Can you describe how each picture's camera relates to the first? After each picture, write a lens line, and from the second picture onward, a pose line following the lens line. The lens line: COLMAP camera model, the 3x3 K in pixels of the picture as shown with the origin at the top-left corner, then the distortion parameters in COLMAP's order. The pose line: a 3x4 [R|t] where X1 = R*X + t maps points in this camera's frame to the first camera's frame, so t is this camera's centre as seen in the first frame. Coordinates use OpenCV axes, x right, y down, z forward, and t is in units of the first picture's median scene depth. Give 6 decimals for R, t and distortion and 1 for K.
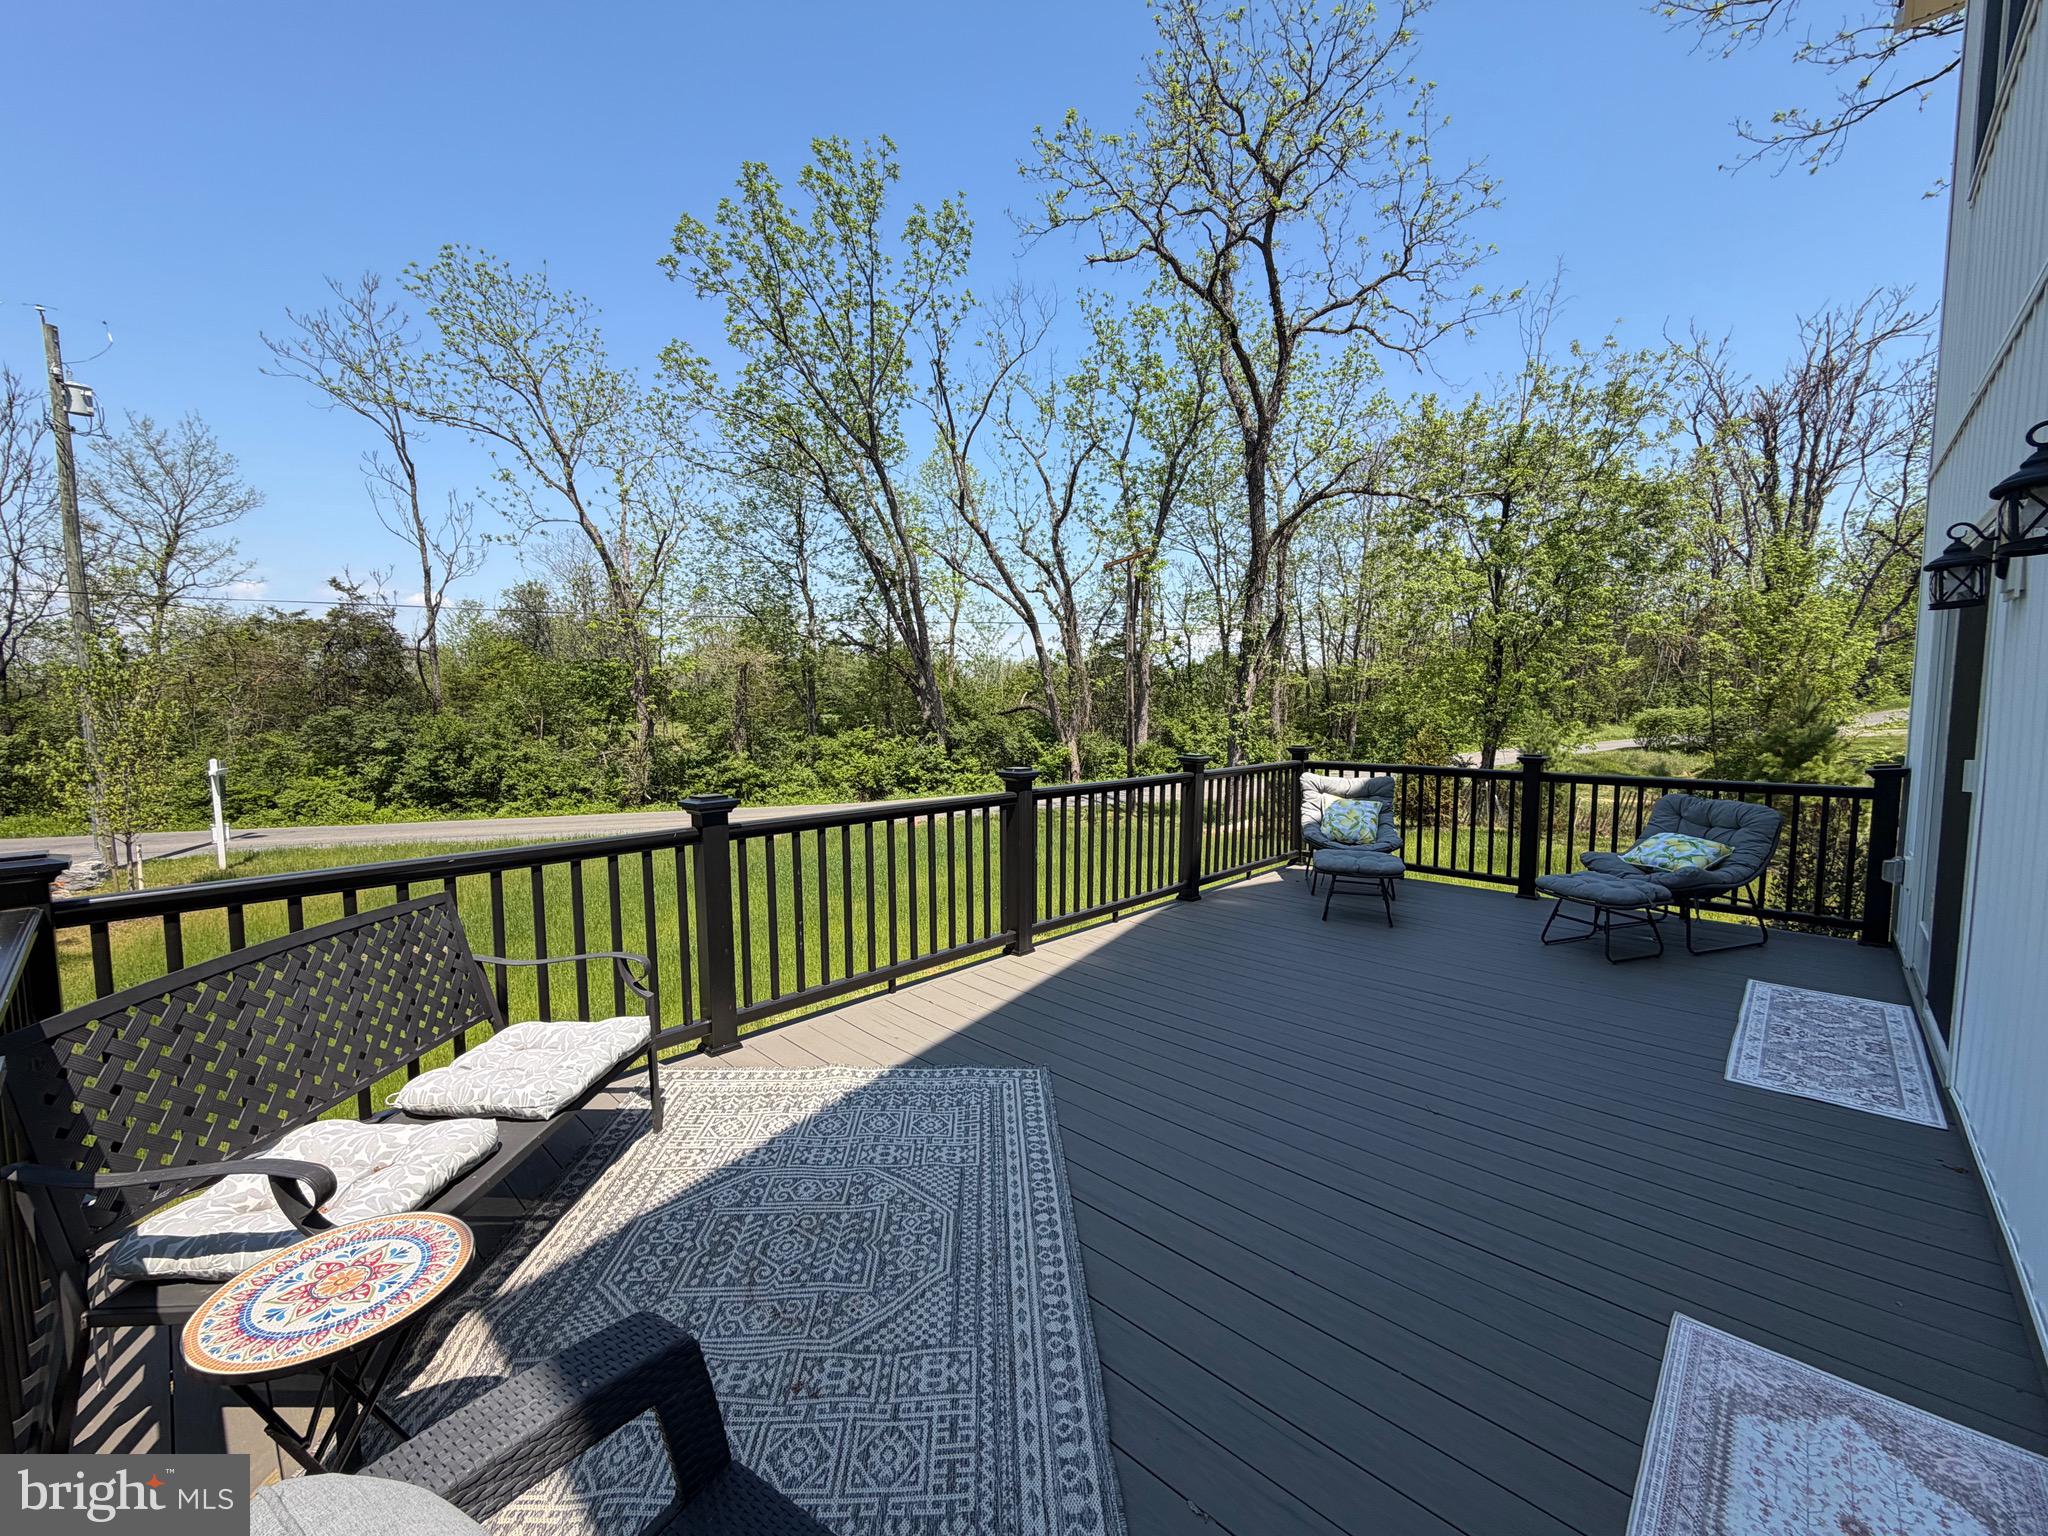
lens RADIAL K [[816.9, 0, 1020.0], [0, 816.9, 768.5], [0, 0, 1]] dist [0.000881, -0.000200]
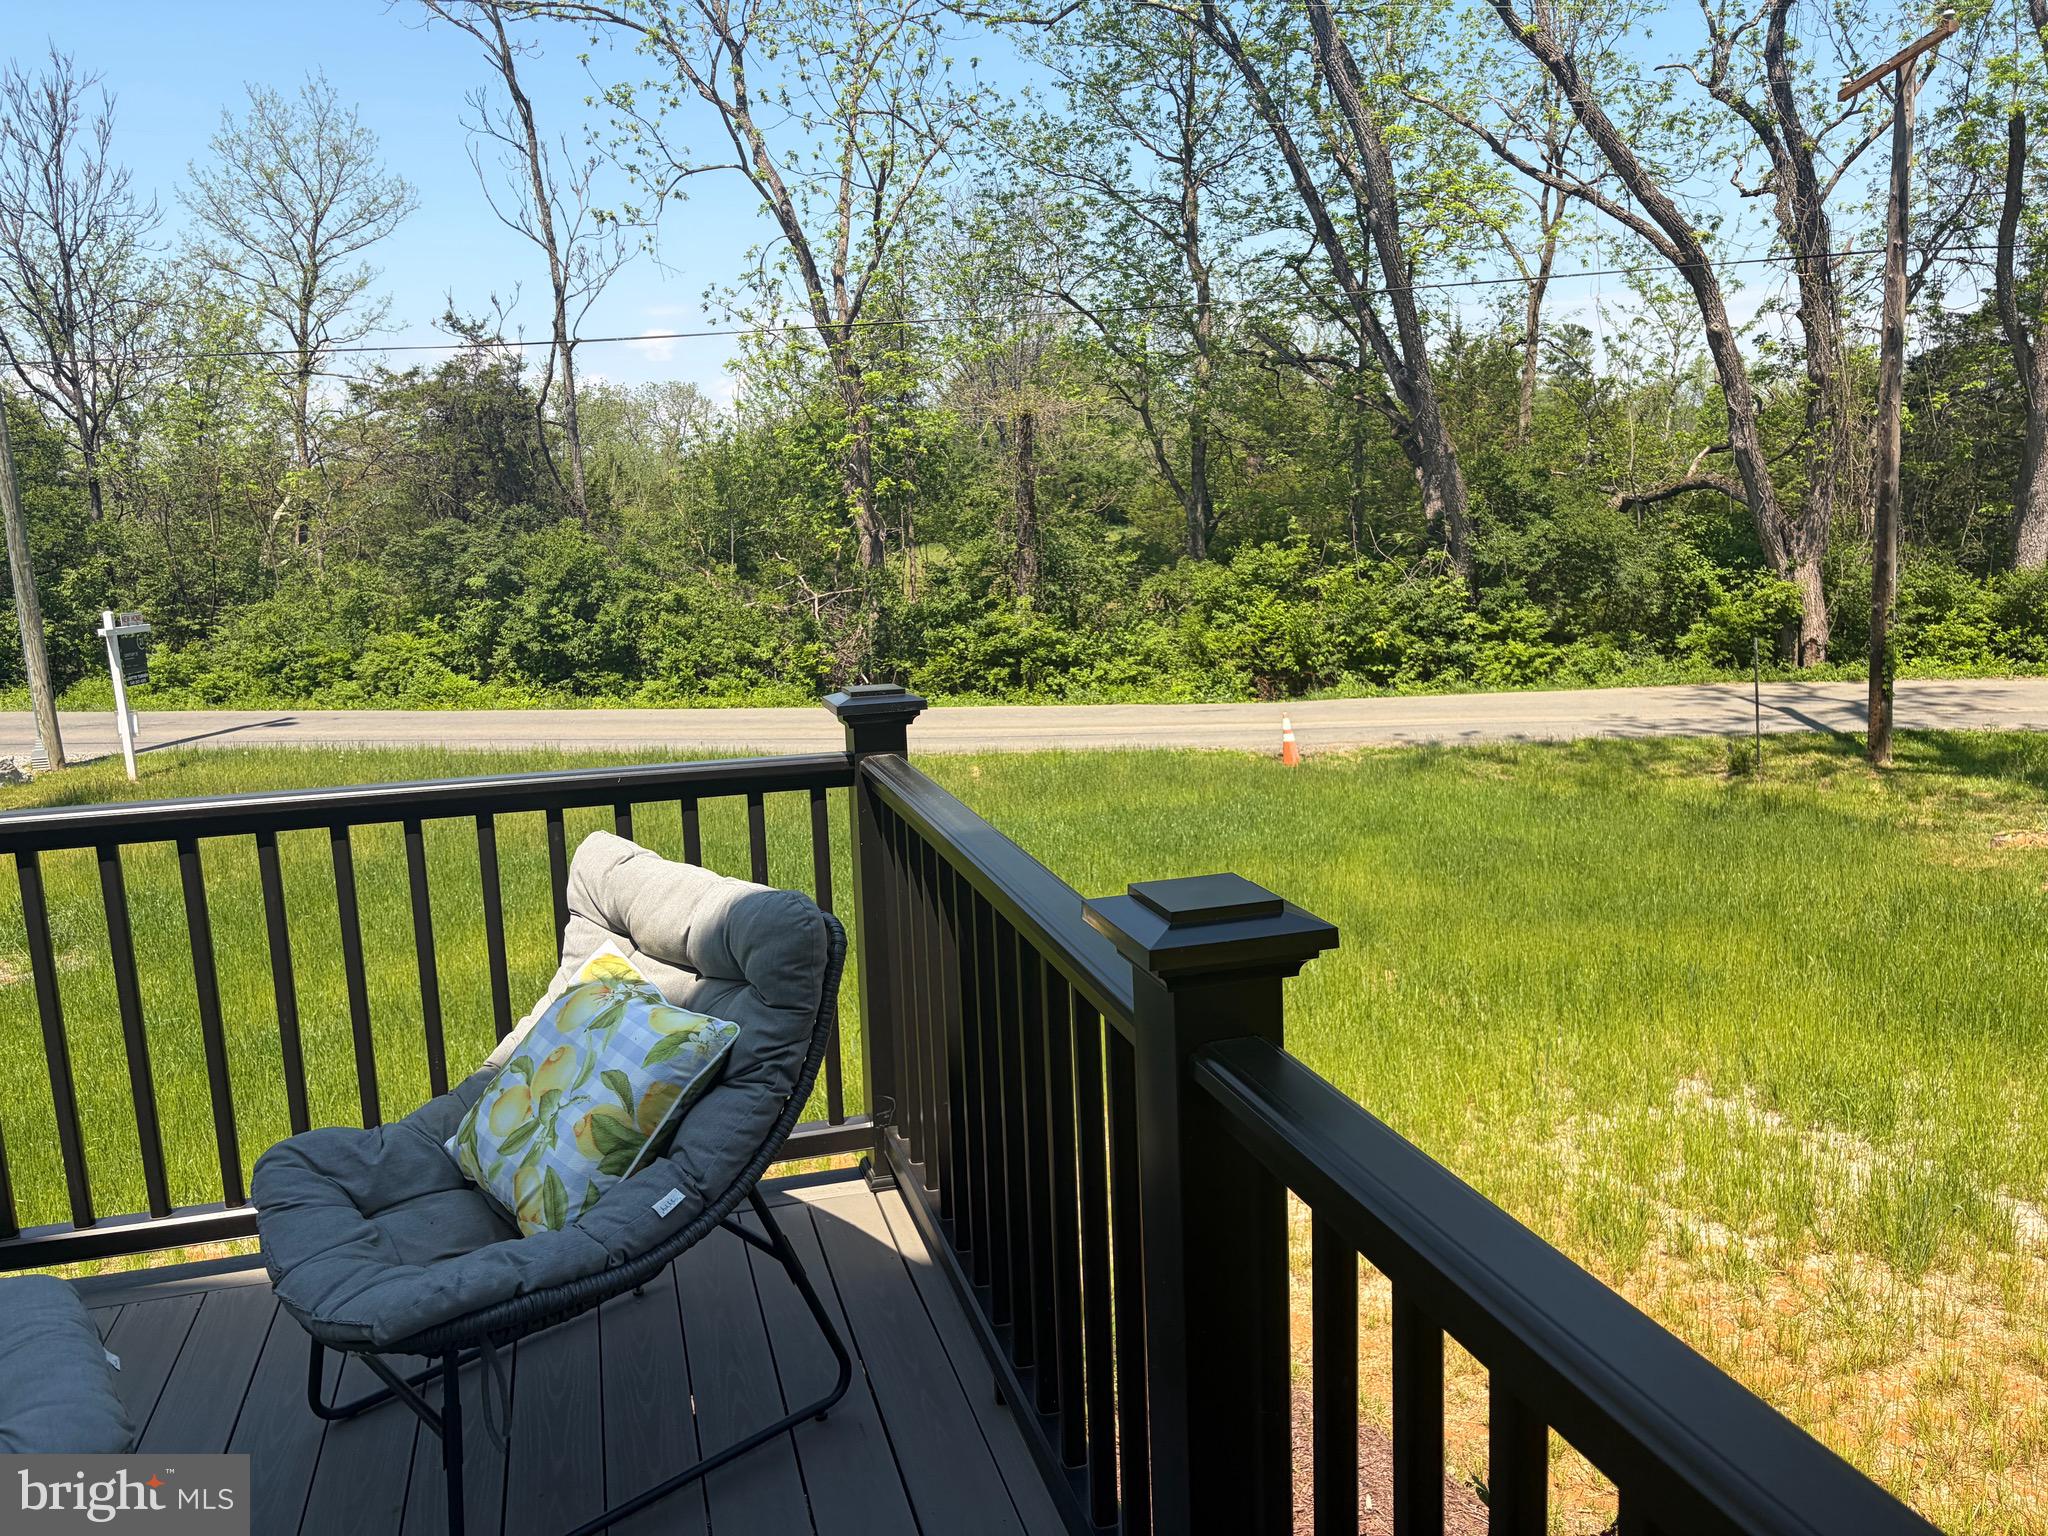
lens RADIAL K [[1544.4, 0, 1015.2], [0, 1544.4, 770.2], [0, 0, 1]] dist [0.052324, -0.052670]
pose [[0.858541, 0.062052, -0.508977, 0.166232], [-0.009204, 0.994355, 0.105702, -0.014291], [0.512663, -0.086065, 0.854266, 0.176671]]
